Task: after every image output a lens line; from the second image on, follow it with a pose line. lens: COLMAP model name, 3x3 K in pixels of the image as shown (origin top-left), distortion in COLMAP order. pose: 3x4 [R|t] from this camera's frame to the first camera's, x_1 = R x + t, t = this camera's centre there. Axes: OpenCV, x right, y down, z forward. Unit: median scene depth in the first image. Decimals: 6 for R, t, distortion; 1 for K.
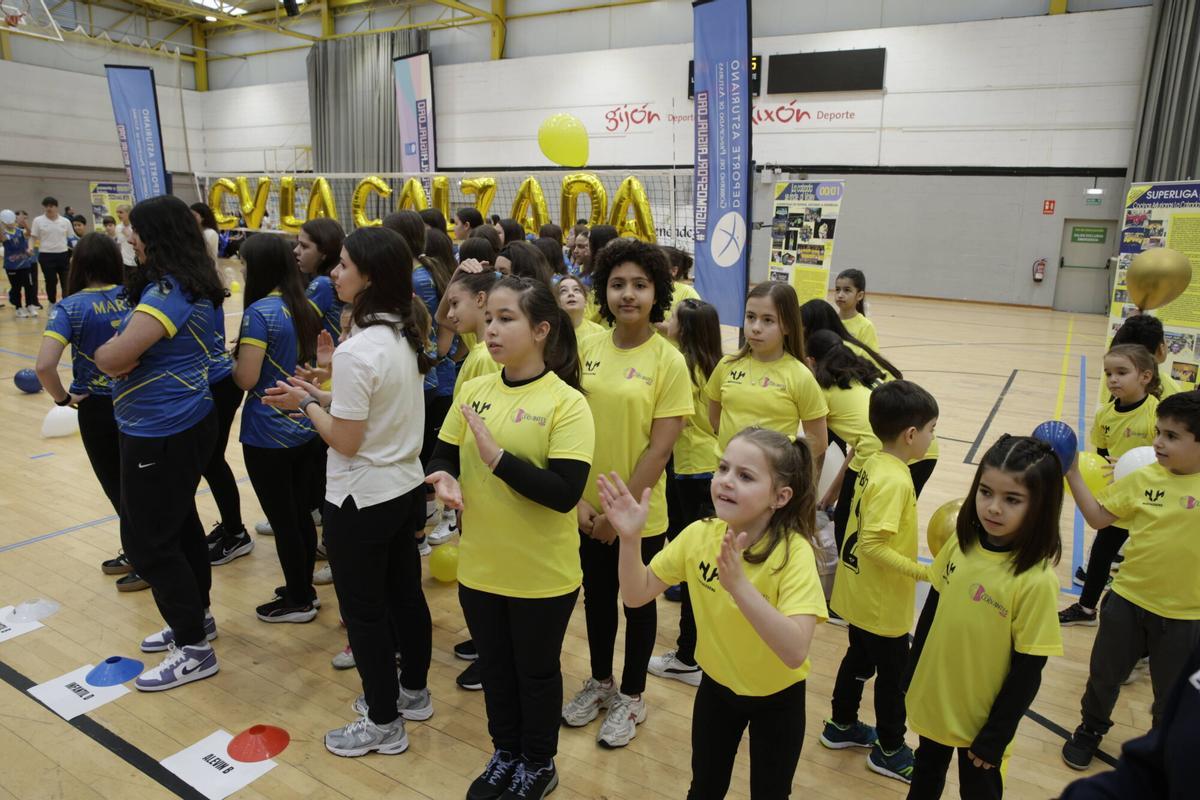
lens RADIAL K [[809.3, 0, 598.1], [0, 809.3, 396.7], [0, 0, 1]] dist [-0.103140, 0.075129]
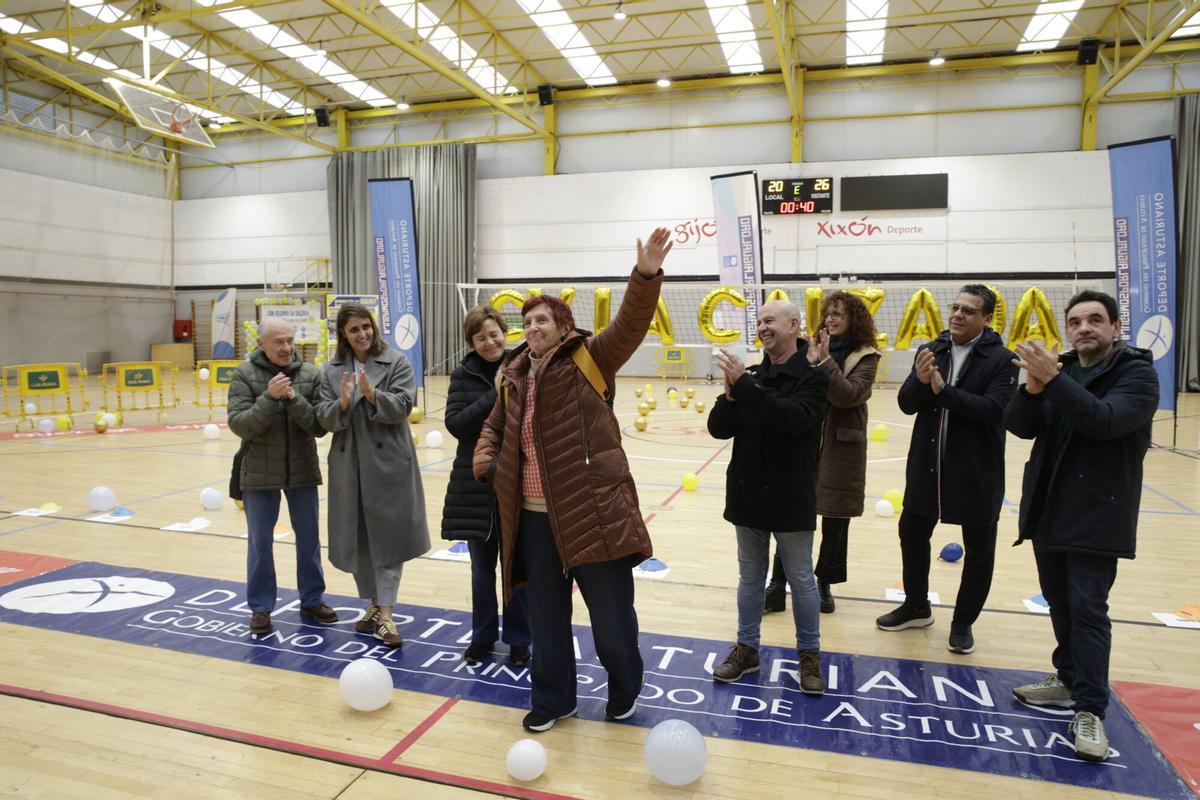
lens RADIAL K [[817.5, 0, 593.1], [0, 817.5, 398.9], [0, 0, 1]] dist [-0.109372, 0.088016]
pose [[0.970587, -0.048113, 0.235894, -0.426759], [0.077951, 0.989849, -0.118838, -0.013500], [-0.227782, 0.133731, 0.964485, 0.027076]]
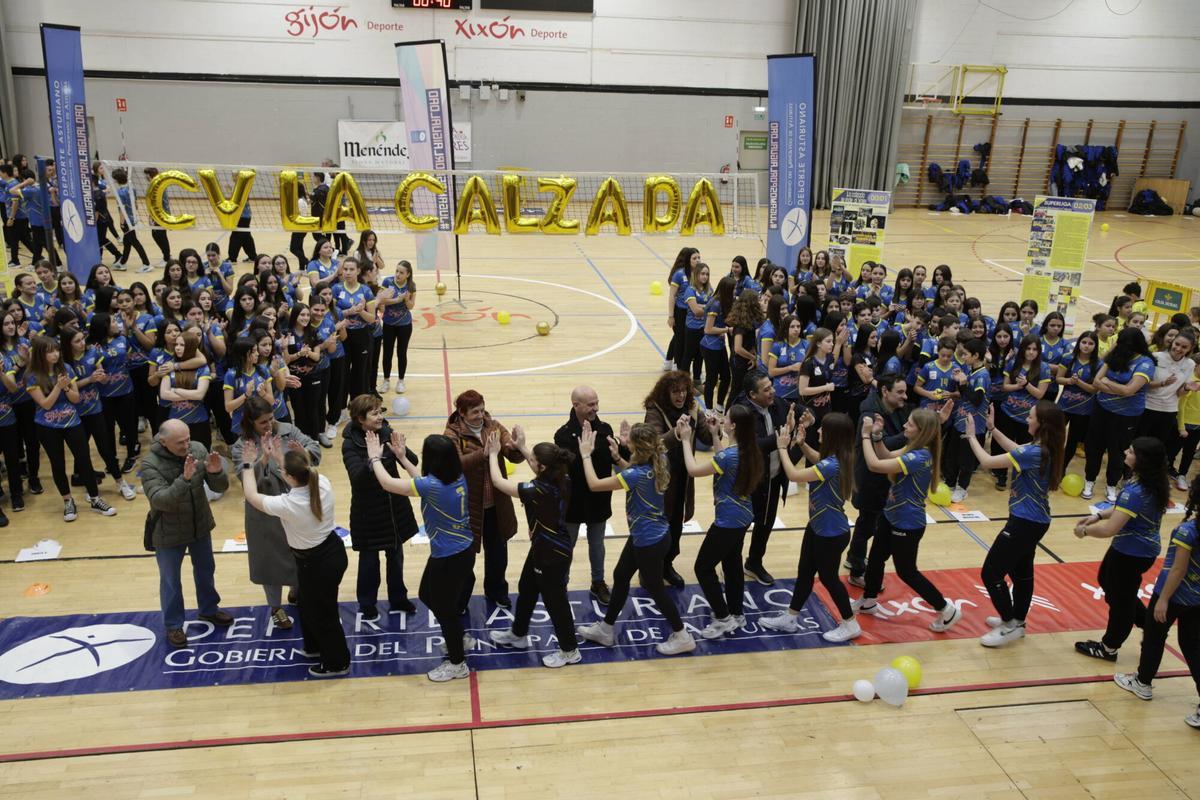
lens RADIAL K [[1004.1, 0, 588.1], [0, 1004.1, 396.6], [0, 0, 1]] dist [-0.065190, 0.119309]
pose [[0.762728, -0.214237, 0.610204, -0.578946], [0.129418, 0.975014, 0.180551, -0.122624], [-0.633638, -0.058740, 0.771397, -0.074757]]
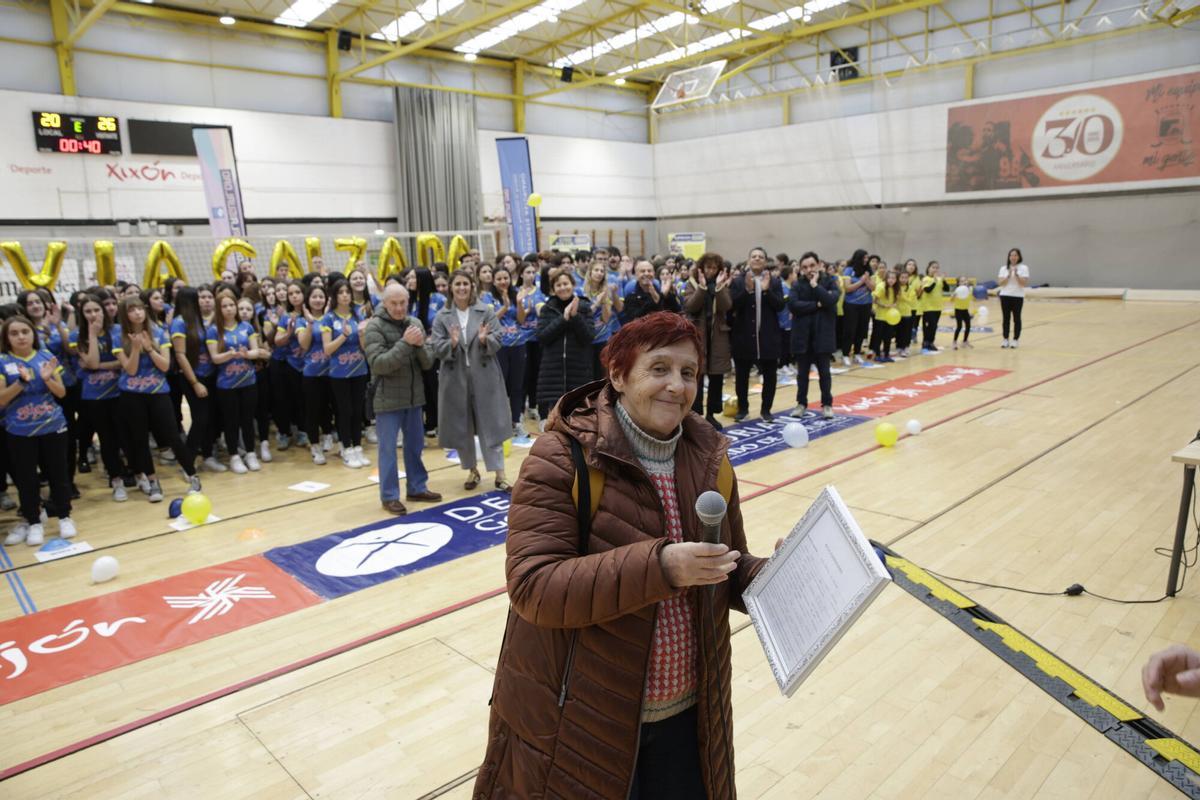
lens RADIAL K [[809.3, 0, 598.1], [0, 809.3, 396.7], [0, 0, 1]] dist [-0.103140, 0.075129]
pose [[0.263784, -0.211027, 0.941215, -0.741069], [0.247034, 0.958012, 0.145559, -0.063648], [-0.932412, 0.194115, 0.304839, 0.149490]]
